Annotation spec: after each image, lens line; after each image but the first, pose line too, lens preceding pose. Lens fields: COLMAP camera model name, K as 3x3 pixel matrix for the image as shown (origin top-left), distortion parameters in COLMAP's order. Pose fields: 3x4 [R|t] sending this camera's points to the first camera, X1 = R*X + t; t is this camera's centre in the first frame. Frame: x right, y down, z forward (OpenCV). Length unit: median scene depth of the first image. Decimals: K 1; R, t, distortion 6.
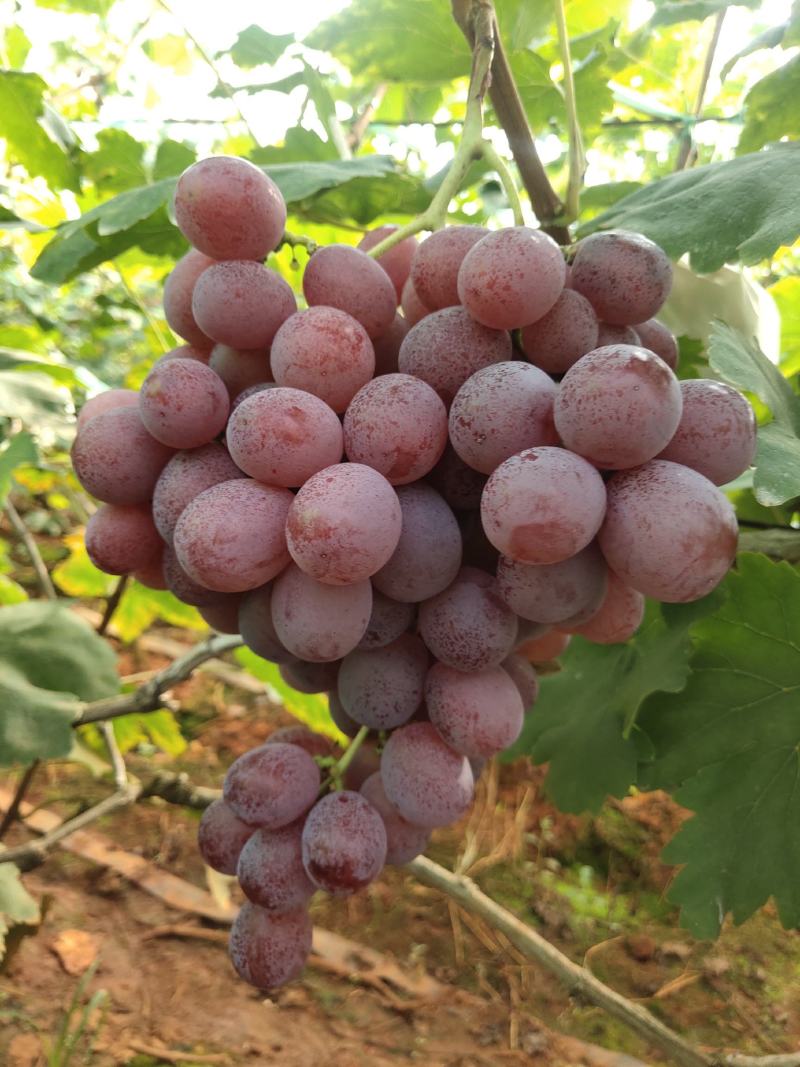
lens RADIAL K [[832.1, 0, 400.0], [0, 832.1, 533.5], [0, 0, 1]] dist [-0.012954, 0.000502]
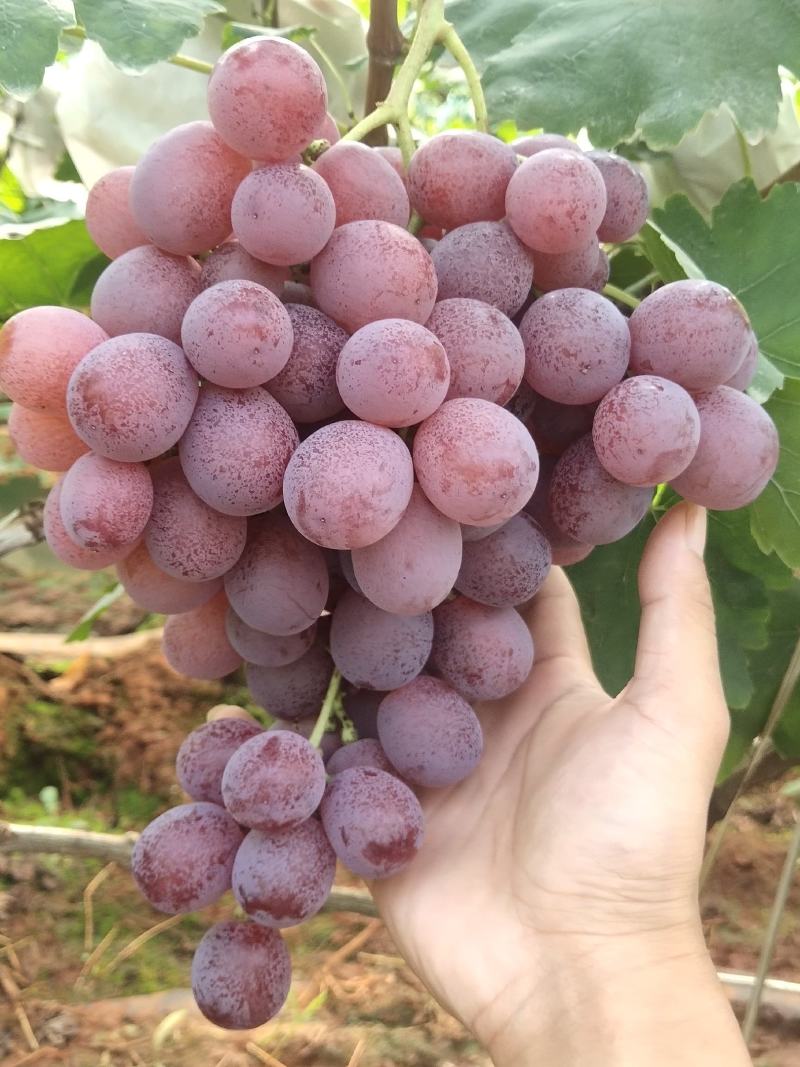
lens RADIAL K [[1290.2, 0, 400.0], [0, 1290.2, 533.5], [0, 0, 1]] dist [-0.019890, -0.015768]
pose [[0.824090, -0.107807, 0.556105, -0.896292], [0.069830, 0.993569, 0.089132, -0.063595], [-0.562138, -0.034620, 0.826319, -0.169096]]
